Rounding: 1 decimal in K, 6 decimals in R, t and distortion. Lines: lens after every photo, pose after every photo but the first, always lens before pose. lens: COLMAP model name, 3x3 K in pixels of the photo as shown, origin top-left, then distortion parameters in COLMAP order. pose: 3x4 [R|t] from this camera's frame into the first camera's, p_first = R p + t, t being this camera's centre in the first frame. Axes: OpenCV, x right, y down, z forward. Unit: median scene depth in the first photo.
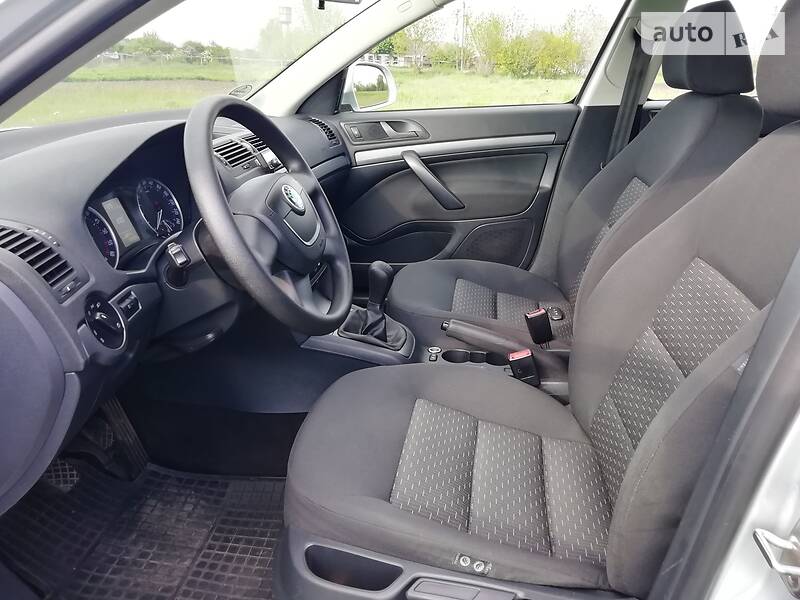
lens RADIAL K [[598.6, 0, 400.0], [0, 598.6, 300.0], [0, 0, 1]] dist [0.018677, -0.009312]
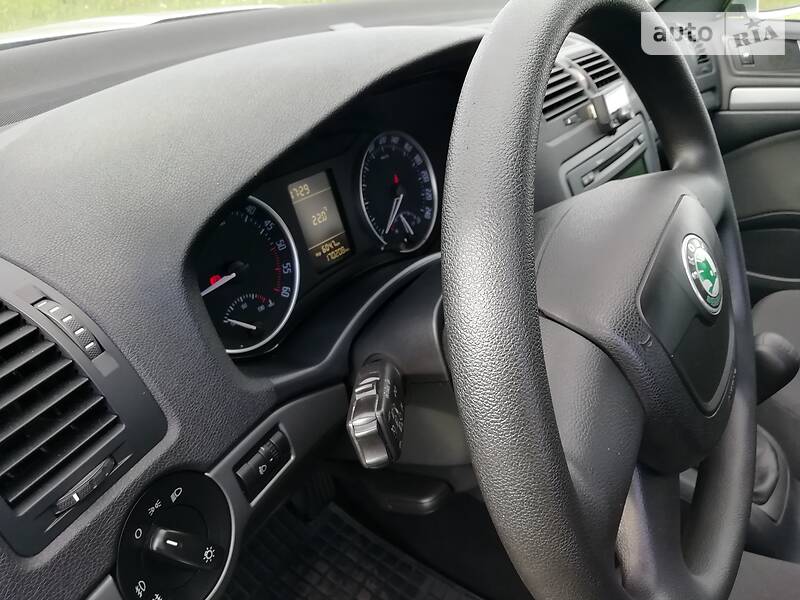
lens RADIAL K [[603.1, 0, 403.6], [0, 603.1, 299.6], [0, 0, 1]] dist [0.005228, -0.009148]
pose [[0.895195, 0.258513, -0.363037, -0.136996], [-0.197634, 0.960373, 0.196530, -0.129669], [0.399457, -0.104184, 0.910813, 0.389284]]
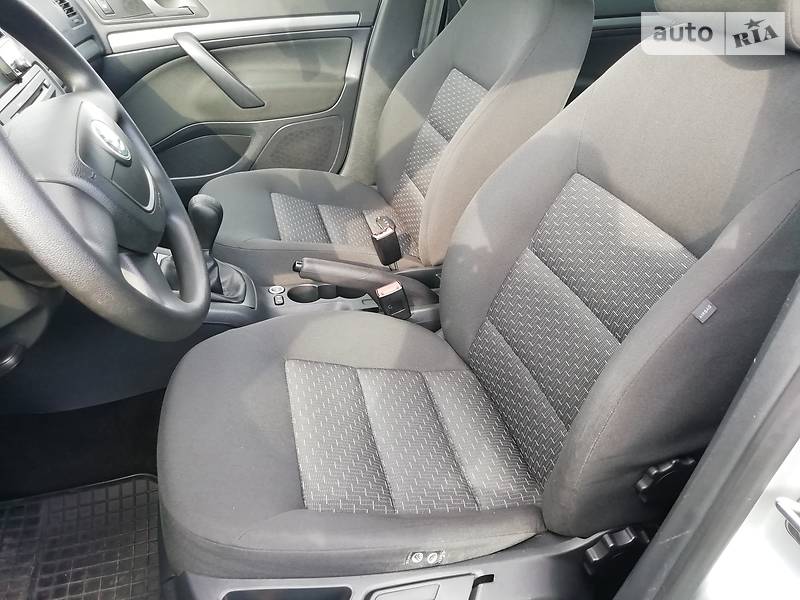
lens RADIAL K [[598.6, 0, 400.0], [0, 598.6, 300.0], [0, 0, 1]] dist [0.018677, -0.009312]
pose [[0.912330, -0.164390, 0.375006, -0.110698], [0.085559, 0.972186, 0.218022, -0.078125], [-0.400416, -0.166823, 0.901020, 0.163691]]
